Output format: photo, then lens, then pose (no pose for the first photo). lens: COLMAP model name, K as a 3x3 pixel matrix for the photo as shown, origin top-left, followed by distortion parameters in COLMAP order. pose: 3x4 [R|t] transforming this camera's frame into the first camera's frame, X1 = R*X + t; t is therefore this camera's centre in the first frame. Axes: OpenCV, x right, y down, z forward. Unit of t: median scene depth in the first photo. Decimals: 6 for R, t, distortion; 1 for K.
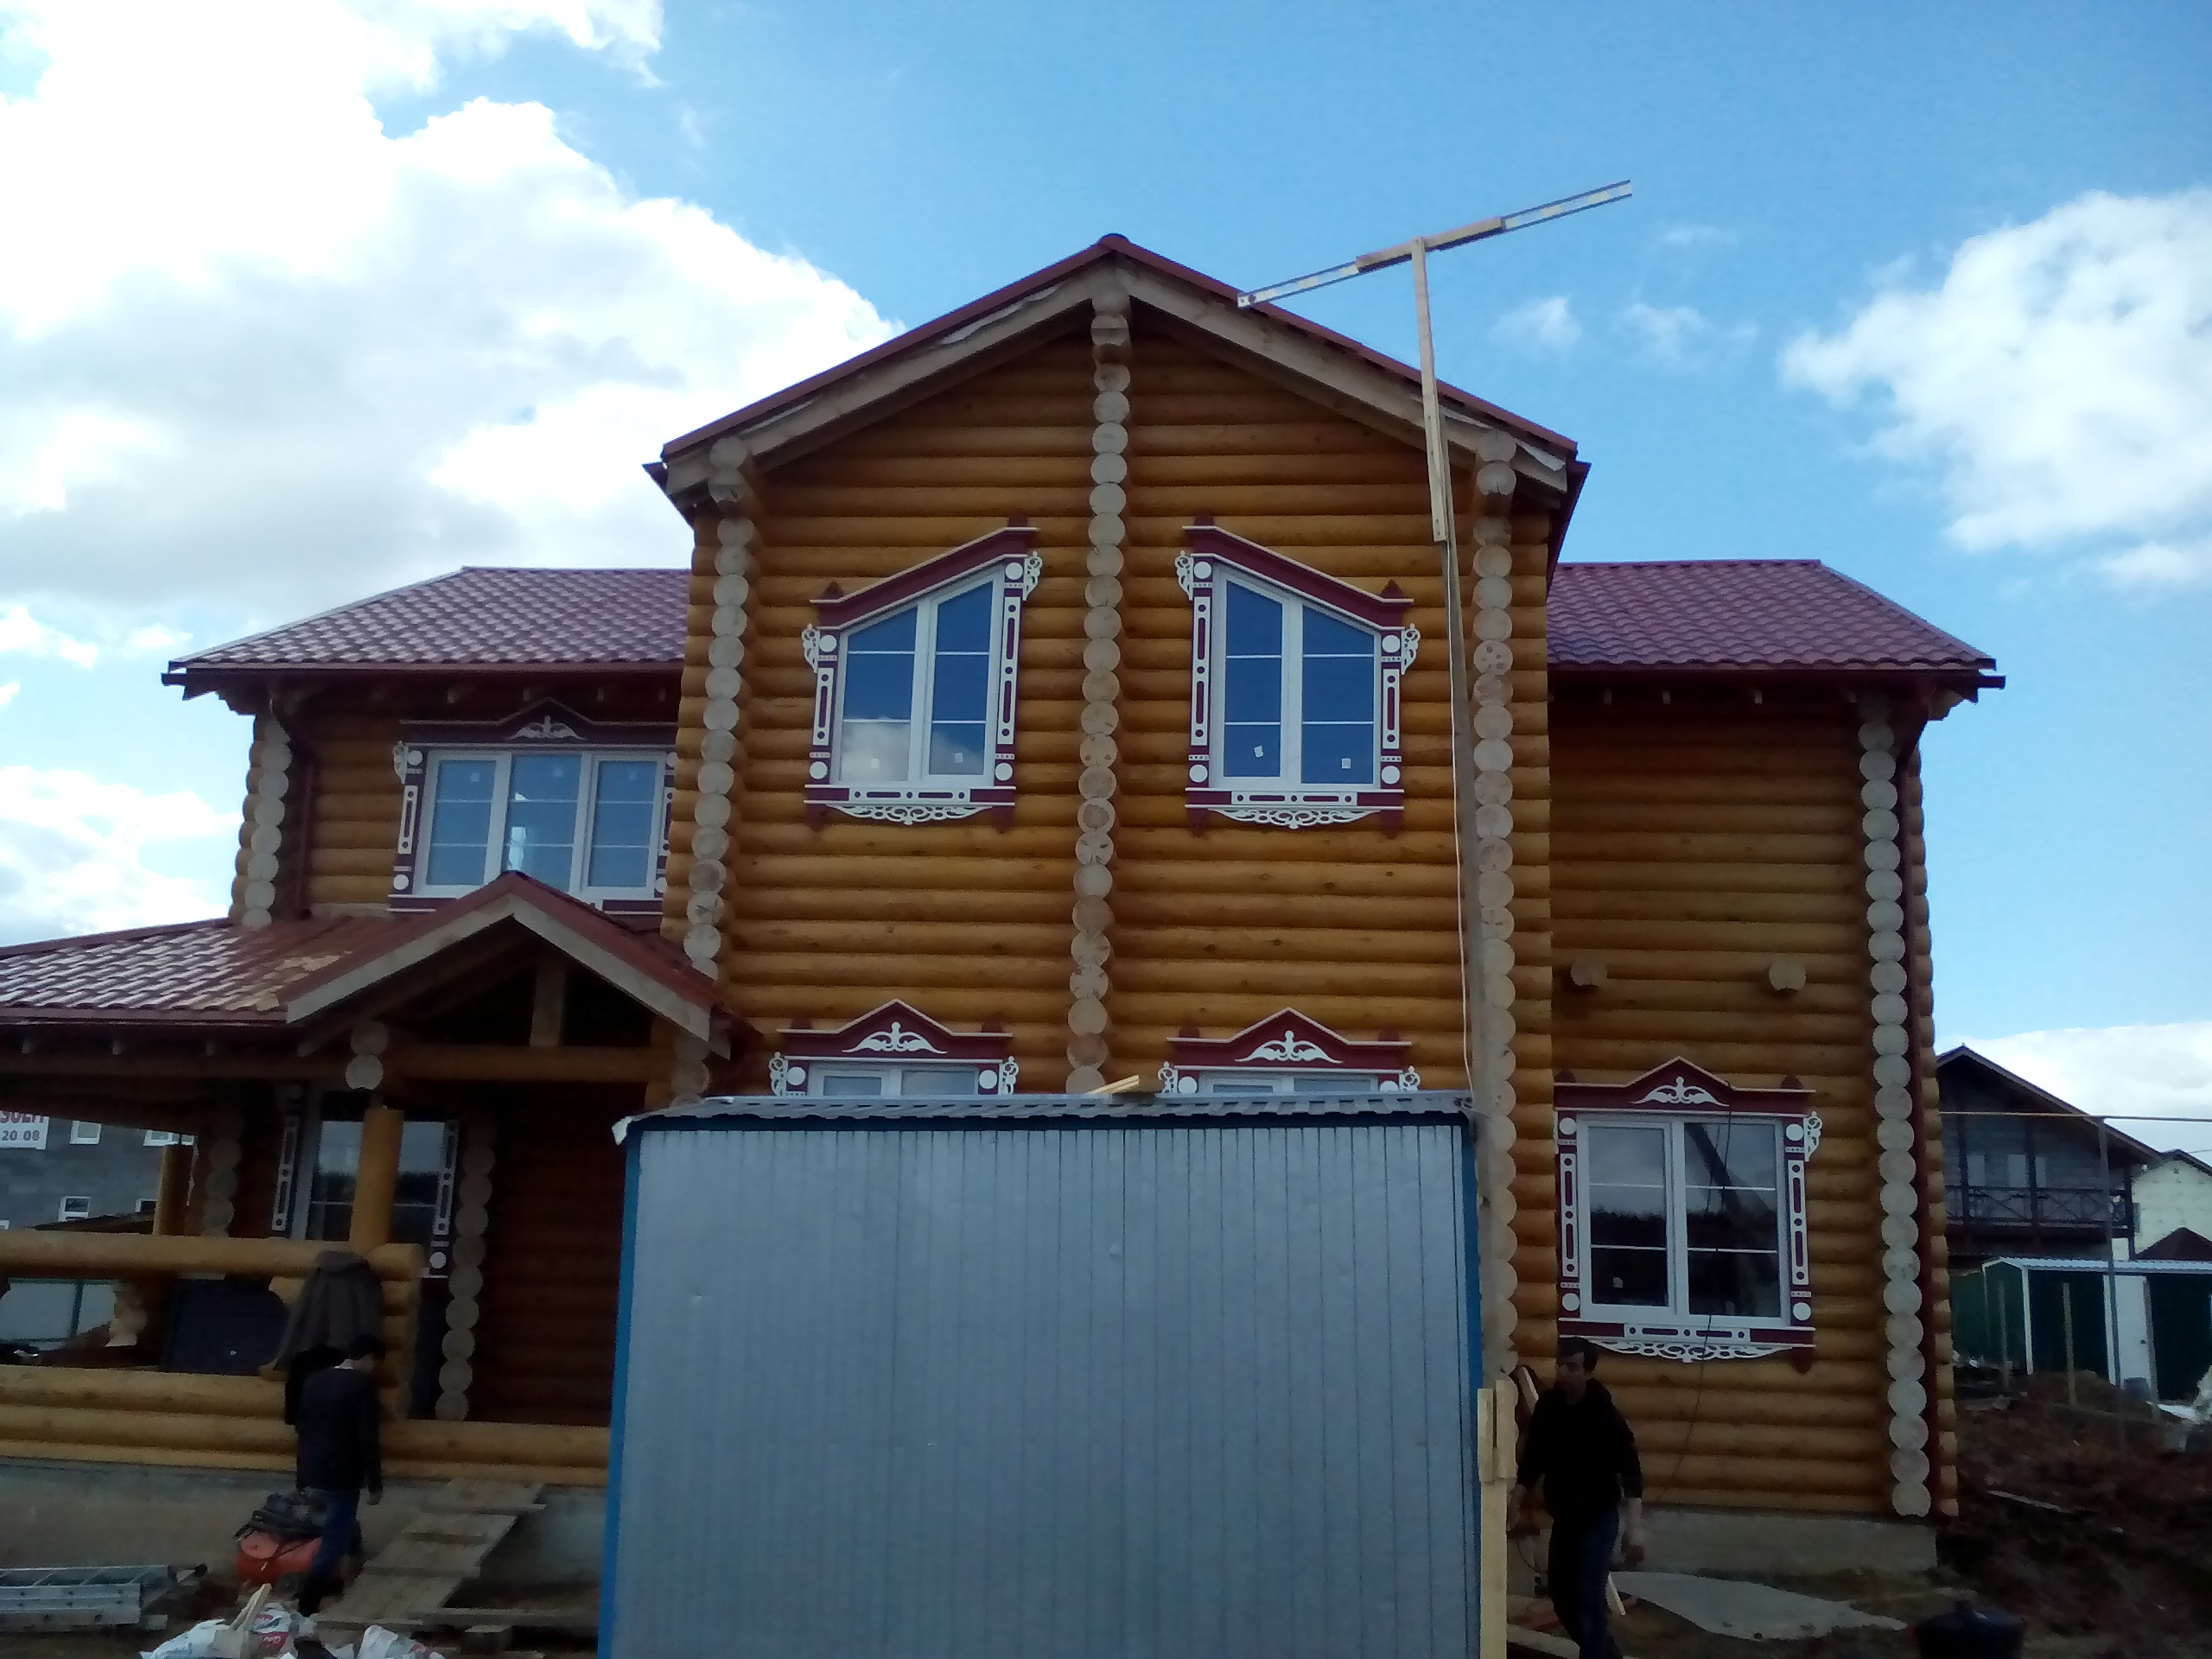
lens RADIAL K [[2091.0, 0, 1104.8], [0, 2091.0, 845.9], [0, 0, 1]] dist [0.076578, -0.256673]
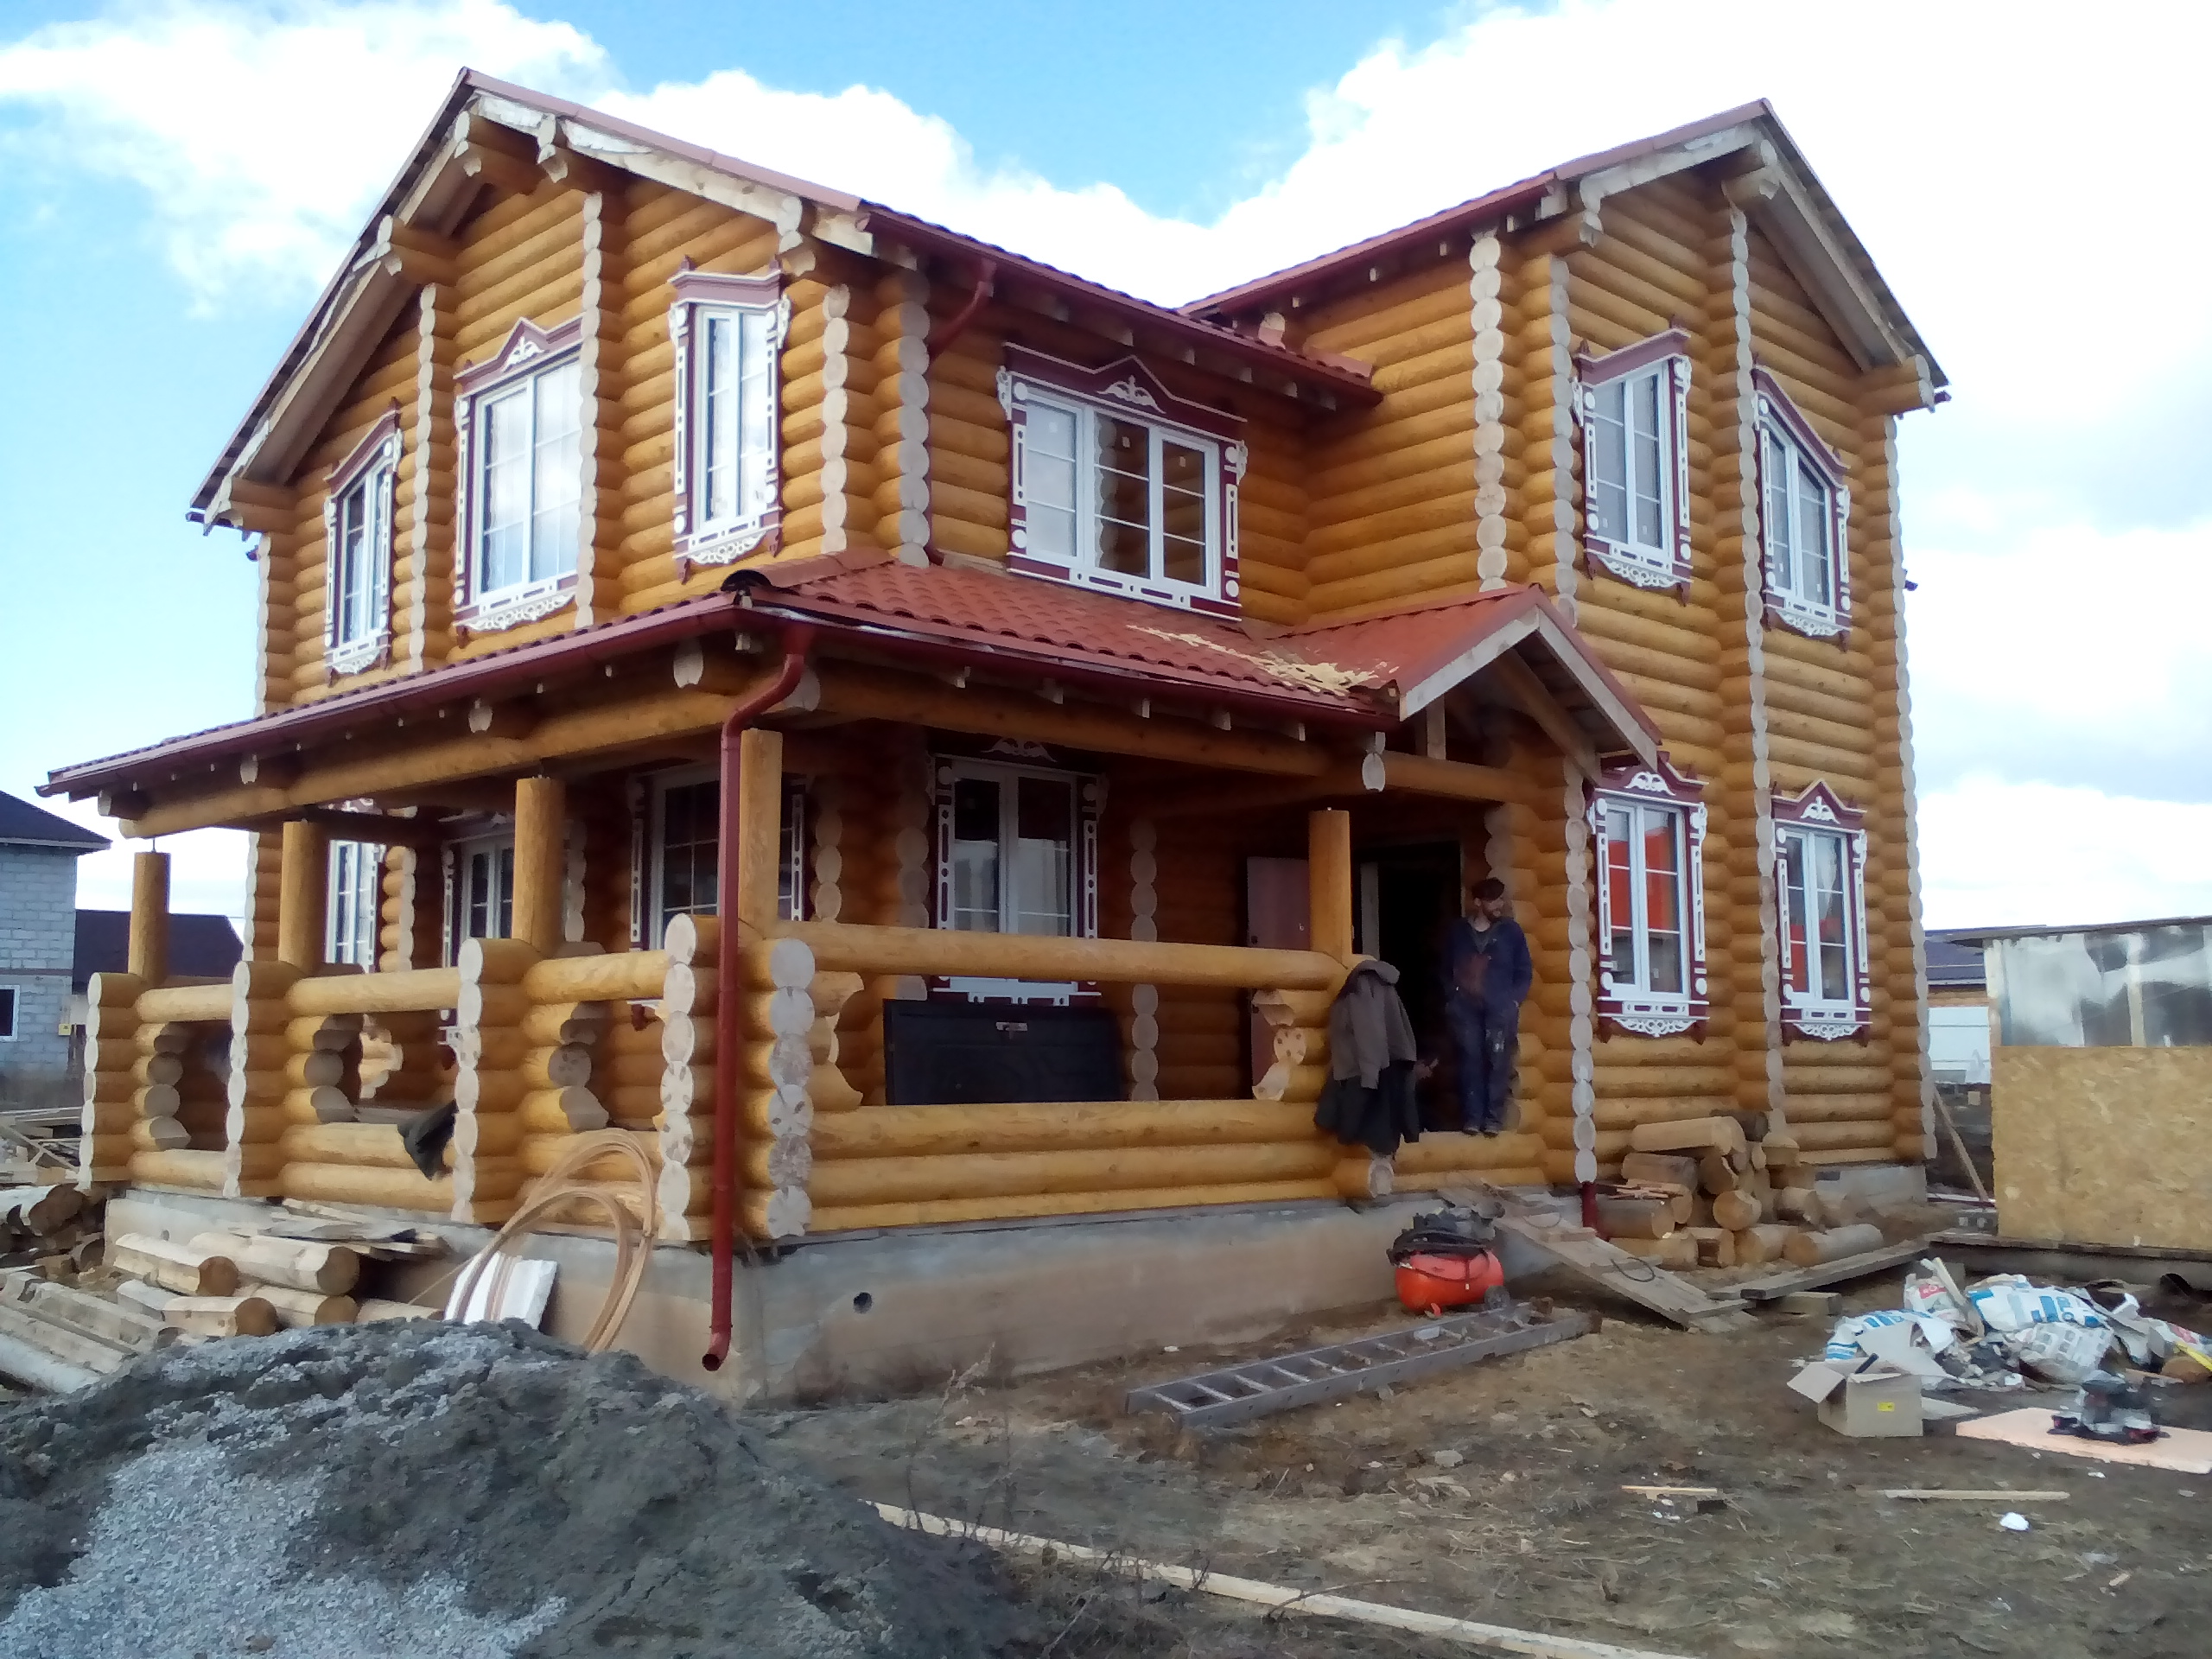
lens RADIAL K [[2091.0, 0, 1104.8], [0, 2091.0, 845.9], [0, 0, 1]] dist [0.076578, -0.256673]
pose [[0.641775, 0.055798, 0.764861, -1.082776], [-0.137290, 0.989597, 0.043004, 0.113107], [-0.754504, -0.132607, 0.642759, 0.471612]]
